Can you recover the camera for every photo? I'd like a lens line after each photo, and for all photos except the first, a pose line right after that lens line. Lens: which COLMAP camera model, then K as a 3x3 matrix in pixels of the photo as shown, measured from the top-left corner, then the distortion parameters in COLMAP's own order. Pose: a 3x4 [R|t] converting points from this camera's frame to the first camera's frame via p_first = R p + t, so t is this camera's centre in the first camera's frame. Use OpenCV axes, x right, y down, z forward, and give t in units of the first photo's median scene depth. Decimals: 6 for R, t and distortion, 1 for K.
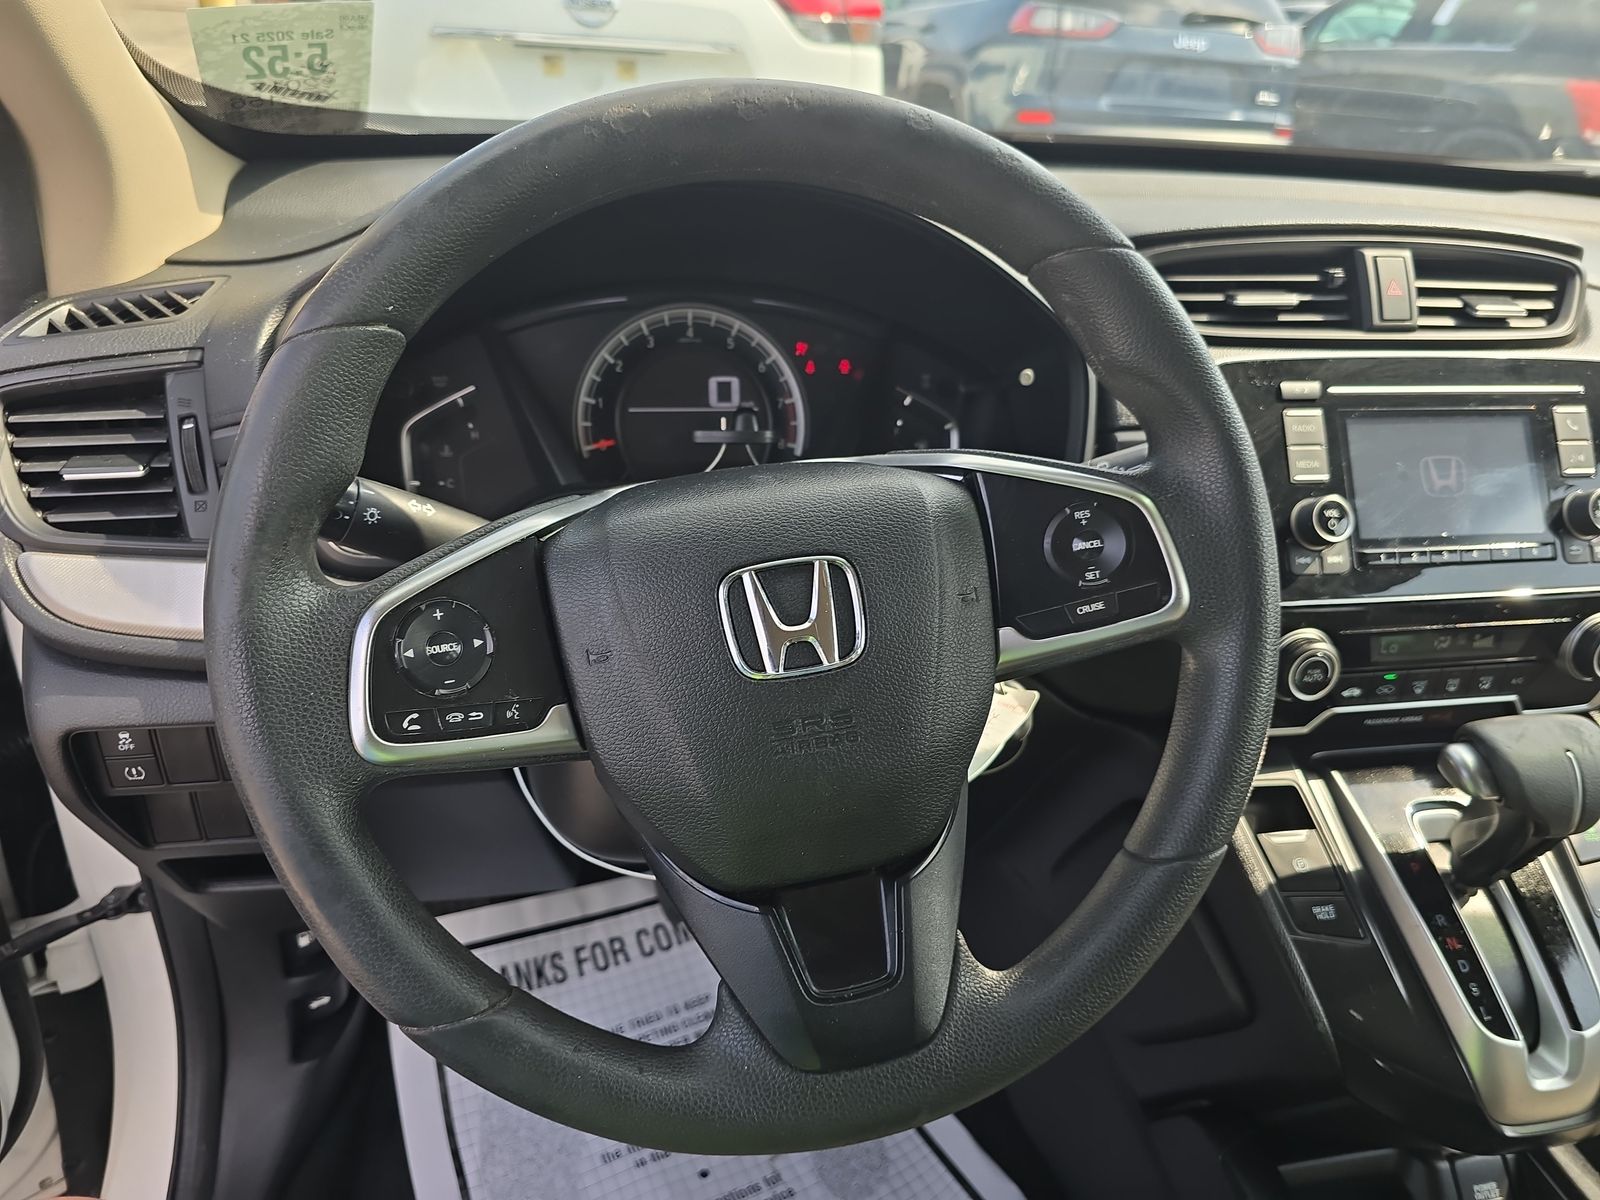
lens RADIAL K [[1073.7, 0, 805.9], [0, 1073.7, 597.7], [0, 0, 1]] dist [-0.007774, -0.003284]
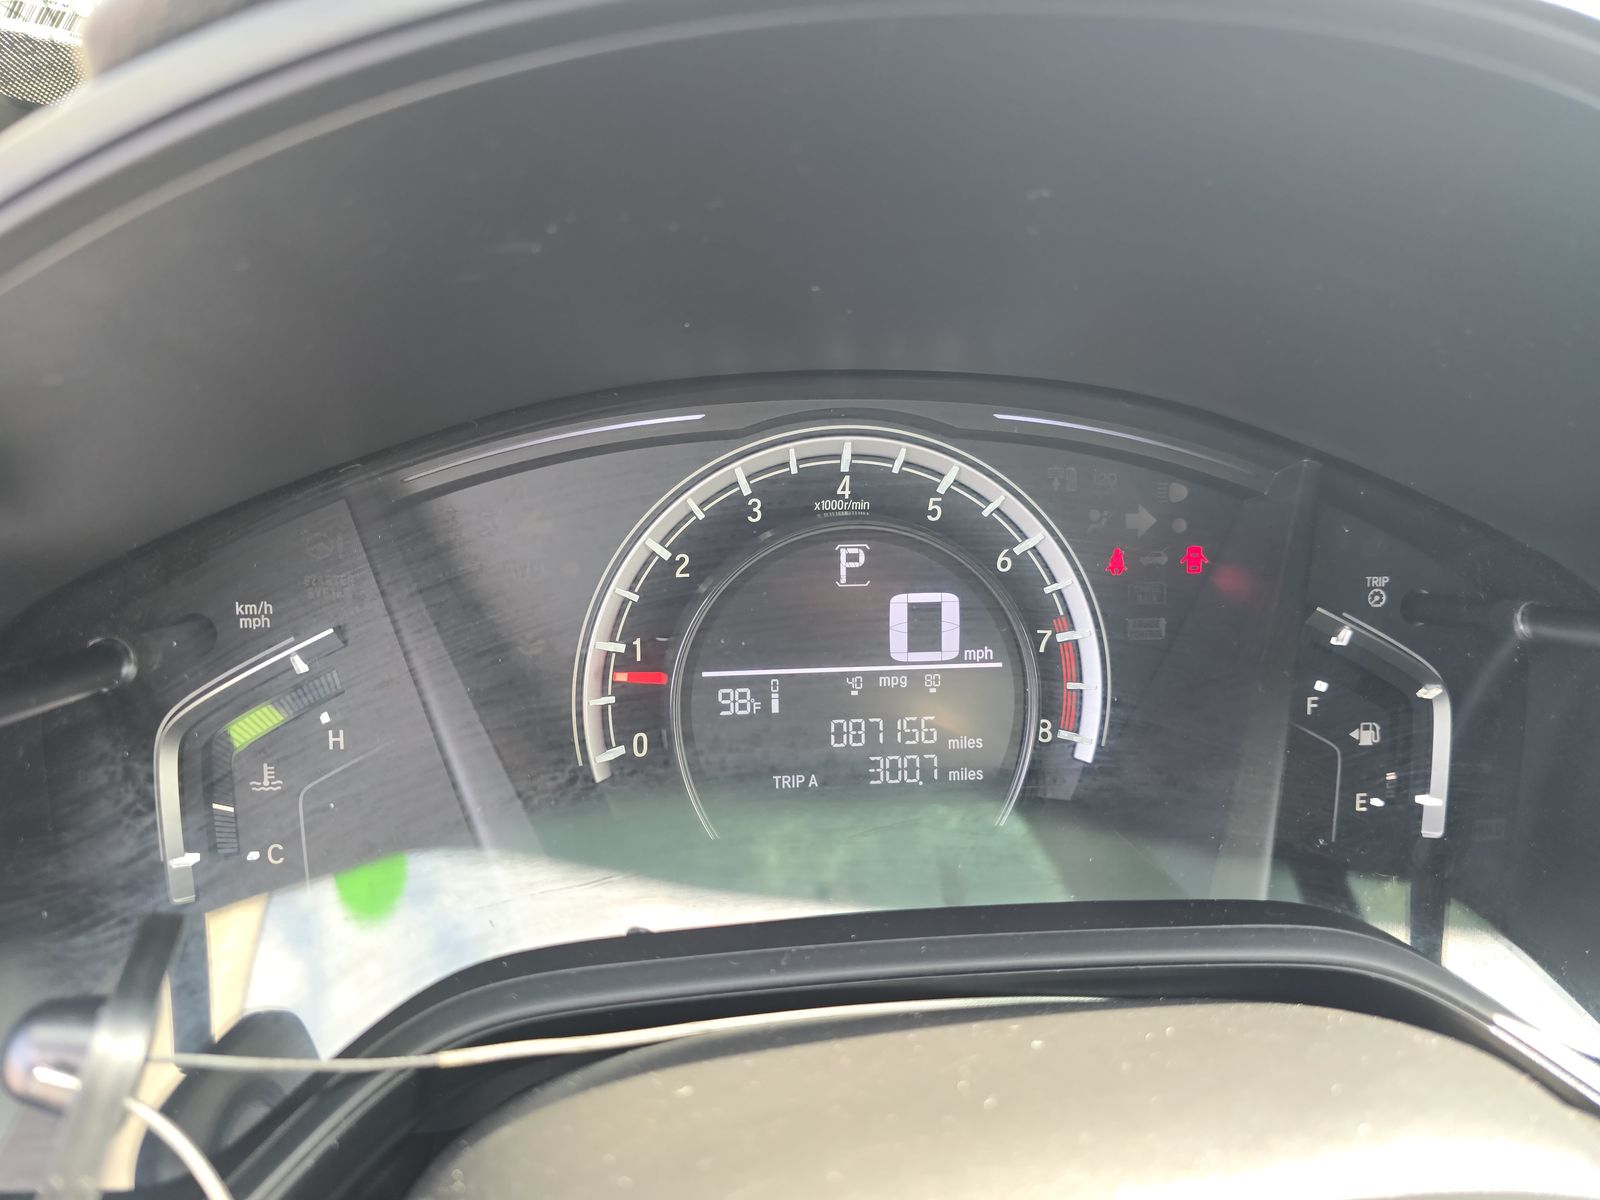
lens RADIAL K [[1073.7, 0, 796.9], [0, 1073.7, 602.0], [0, 0, 1]] dist [-0.007774, -0.003284]
pose [[0.992521, 0.006031, -0.121928, -0.073939], [-0.017045, 0.995841, -0.089496, -0.161880], [0.120881, 0.090905, 0.988496, 0.569621]]
